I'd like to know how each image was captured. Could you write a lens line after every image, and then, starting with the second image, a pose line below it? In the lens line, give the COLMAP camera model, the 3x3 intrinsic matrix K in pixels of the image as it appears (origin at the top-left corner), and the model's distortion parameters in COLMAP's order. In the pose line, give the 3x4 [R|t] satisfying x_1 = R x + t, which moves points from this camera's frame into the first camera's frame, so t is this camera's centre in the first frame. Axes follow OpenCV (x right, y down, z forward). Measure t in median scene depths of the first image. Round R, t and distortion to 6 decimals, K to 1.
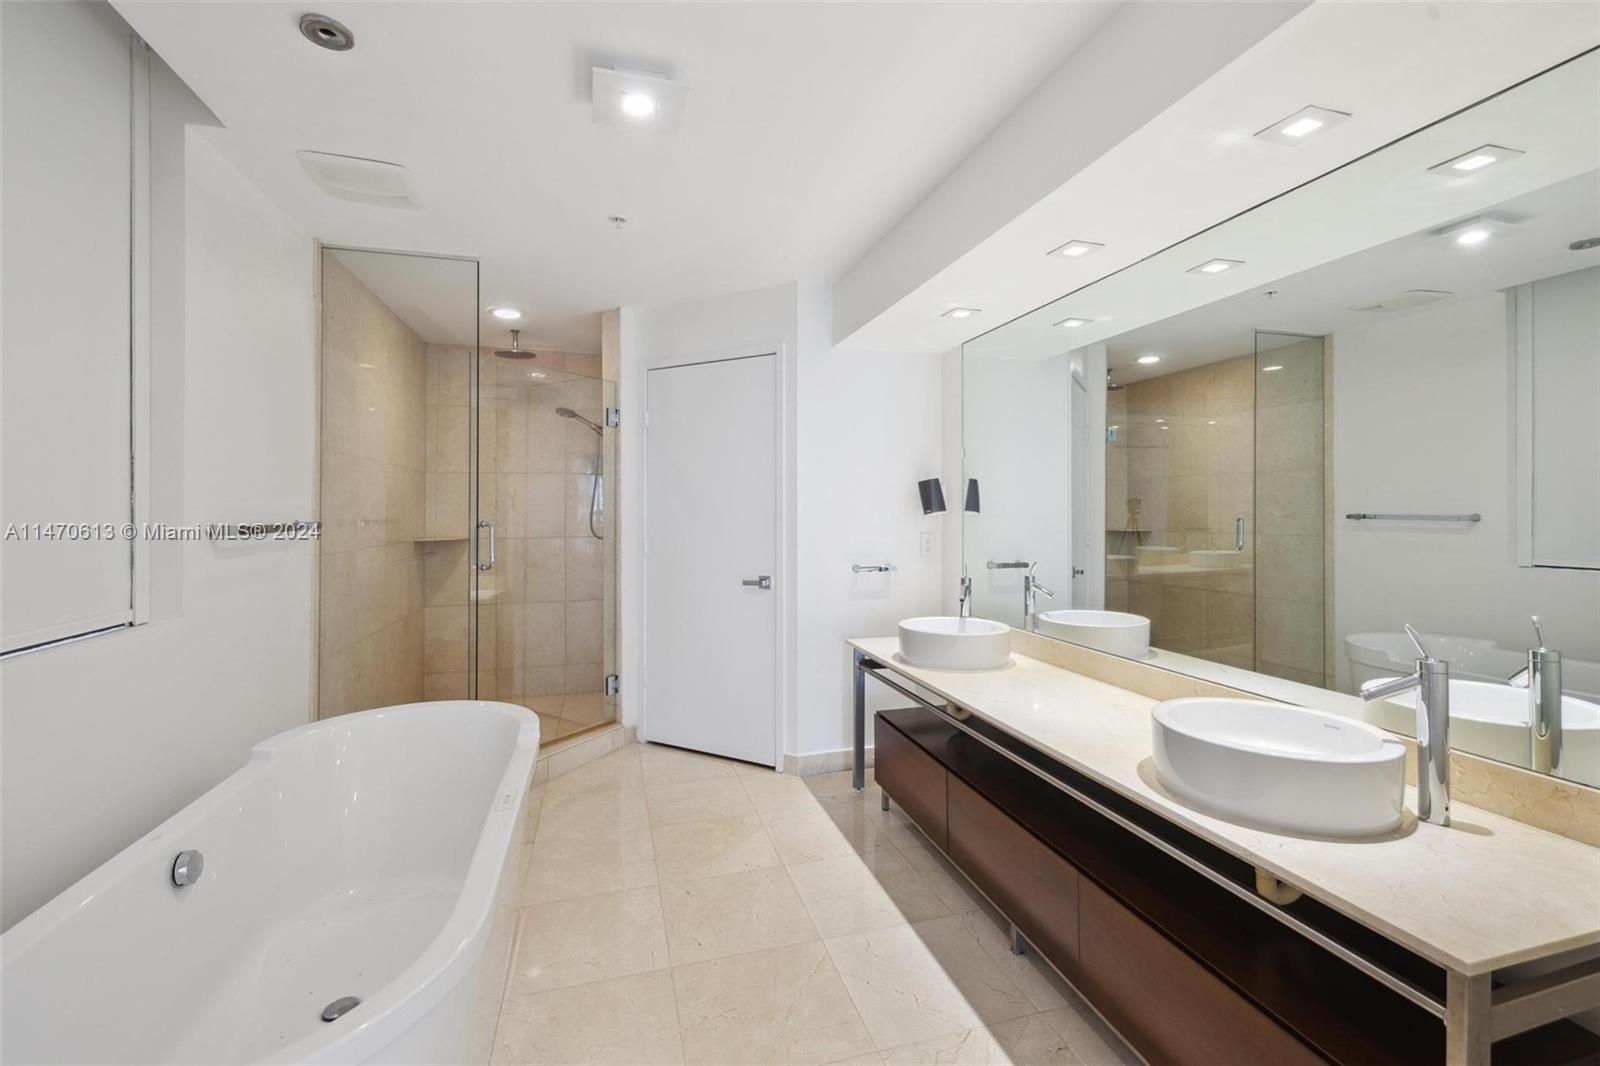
lens RADIAL K [[687.7, 0, 783.7], [0, 687.7, 508.9], [0, 0, 1]] dist [0.001087, 0.000235]
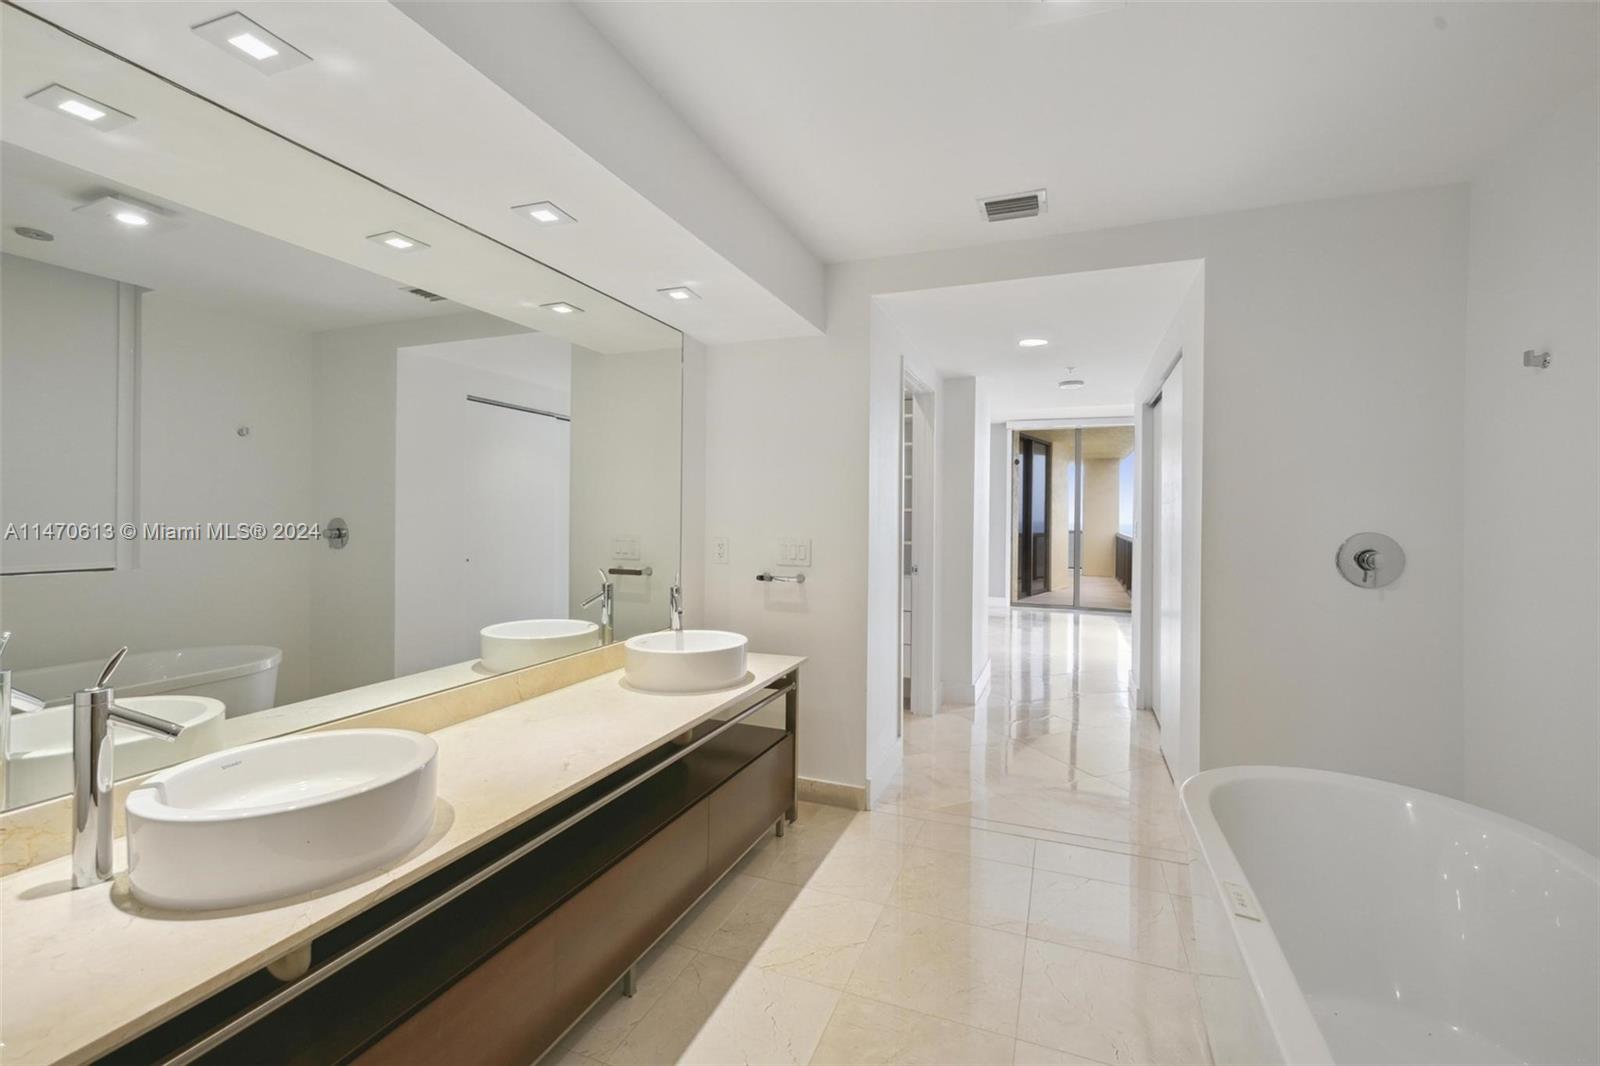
lens RADIAL K [[687.7, 0, 783.7], [0, 687.7, 508.9], [0, 0, 1]] dist [0.001087, 0.000235]
pose [[-0.782696, 0.003714, 0.622393, -0.439827], [0.004350, 0.999990, -0.000497, -0.012836], [-0.622389, 0.002318, -0.782705, 1.718938]]
